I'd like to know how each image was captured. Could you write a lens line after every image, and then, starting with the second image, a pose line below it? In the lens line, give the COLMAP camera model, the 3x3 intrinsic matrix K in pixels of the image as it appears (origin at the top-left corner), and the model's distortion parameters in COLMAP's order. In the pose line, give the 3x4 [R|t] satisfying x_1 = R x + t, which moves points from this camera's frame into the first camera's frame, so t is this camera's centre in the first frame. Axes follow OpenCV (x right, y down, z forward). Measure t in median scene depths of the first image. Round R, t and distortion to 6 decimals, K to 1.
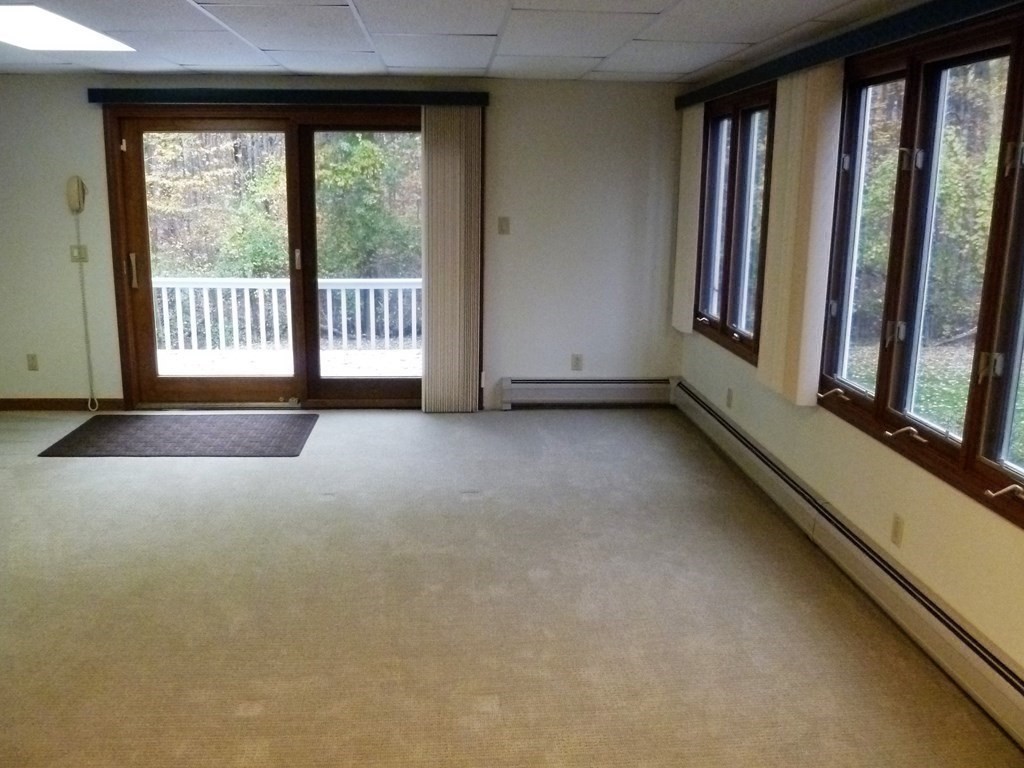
lens RADIAL K [[843.2, 0, 512.0], [0, 843.2, 384.0], [0, 0, 1]] dist [-0.110028, 0.052907]
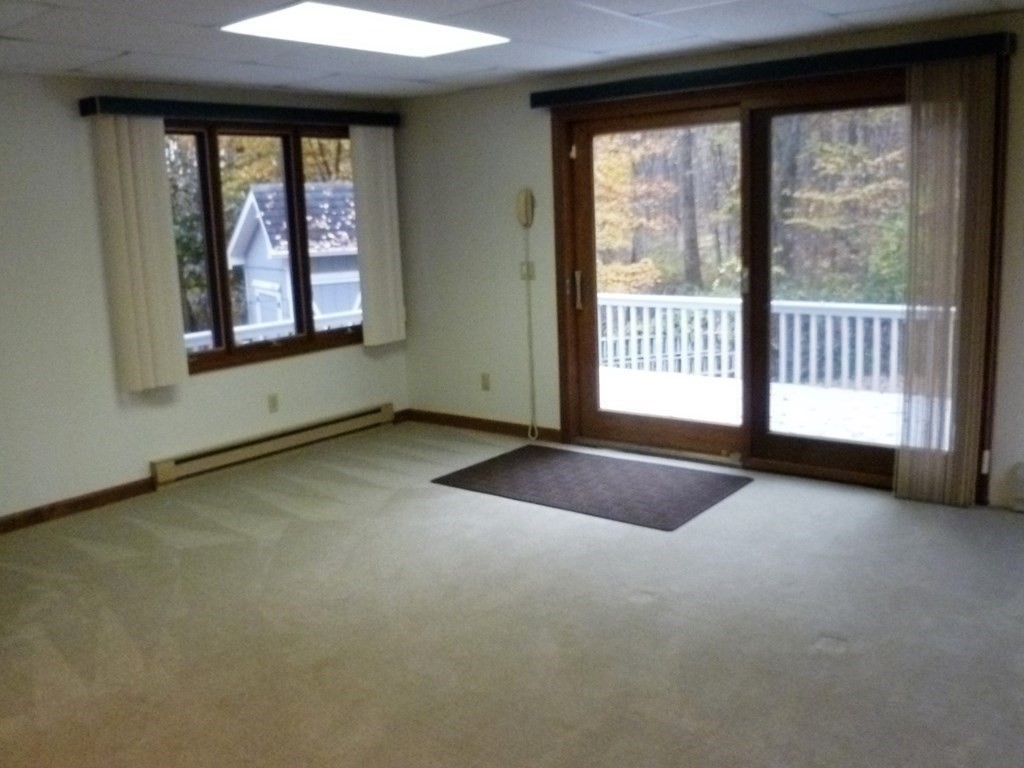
lens RADIAL K [[906.4, 0, 512.0], [0, 906.4, 384.0], [0, 0, 1]] dist [-0.065616, 0.001828]
pose [[0.750246, 0.078724, -0.656455, 0.155356], [-0.100378, 0.994939, 0.004597, -0.034953], [0.653494, 0.062445, 0.754351, 0.226205]]
